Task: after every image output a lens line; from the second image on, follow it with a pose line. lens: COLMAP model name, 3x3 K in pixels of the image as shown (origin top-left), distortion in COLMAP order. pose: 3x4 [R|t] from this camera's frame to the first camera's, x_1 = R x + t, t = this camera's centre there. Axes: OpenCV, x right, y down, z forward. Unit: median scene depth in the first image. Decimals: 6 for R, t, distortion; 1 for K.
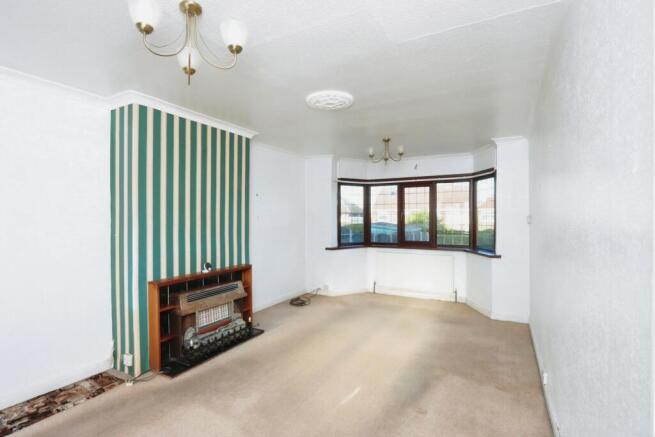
lens RADIAL K [[317.0, 0, 325.7], [0, 317.0, 219.2], [0, 0, 1]] dist [-0.005401, -0.000017]
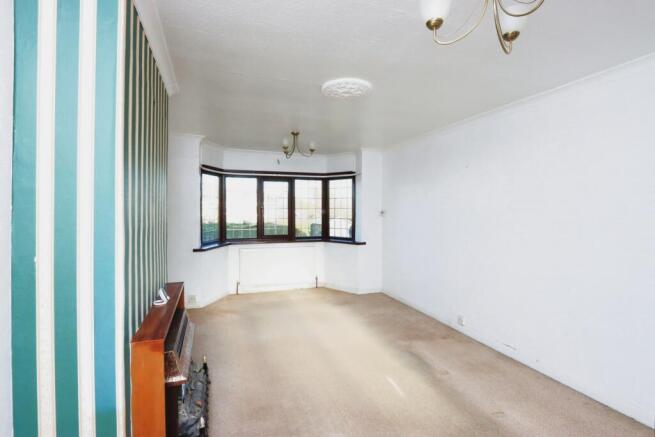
lens RADIAL K [[317.0, 0, 317.1], [0, 317.0, 206.9], [0, 0, 1]] dist [-0.005401, -0.000017]
pose [[0.669029, 0.012435, 0.743133, -0.421925], [0.001209, 0.999841, -0.017819, -0.002635], [-0.743236, 0.012820, 0.668907, 0.248286]]
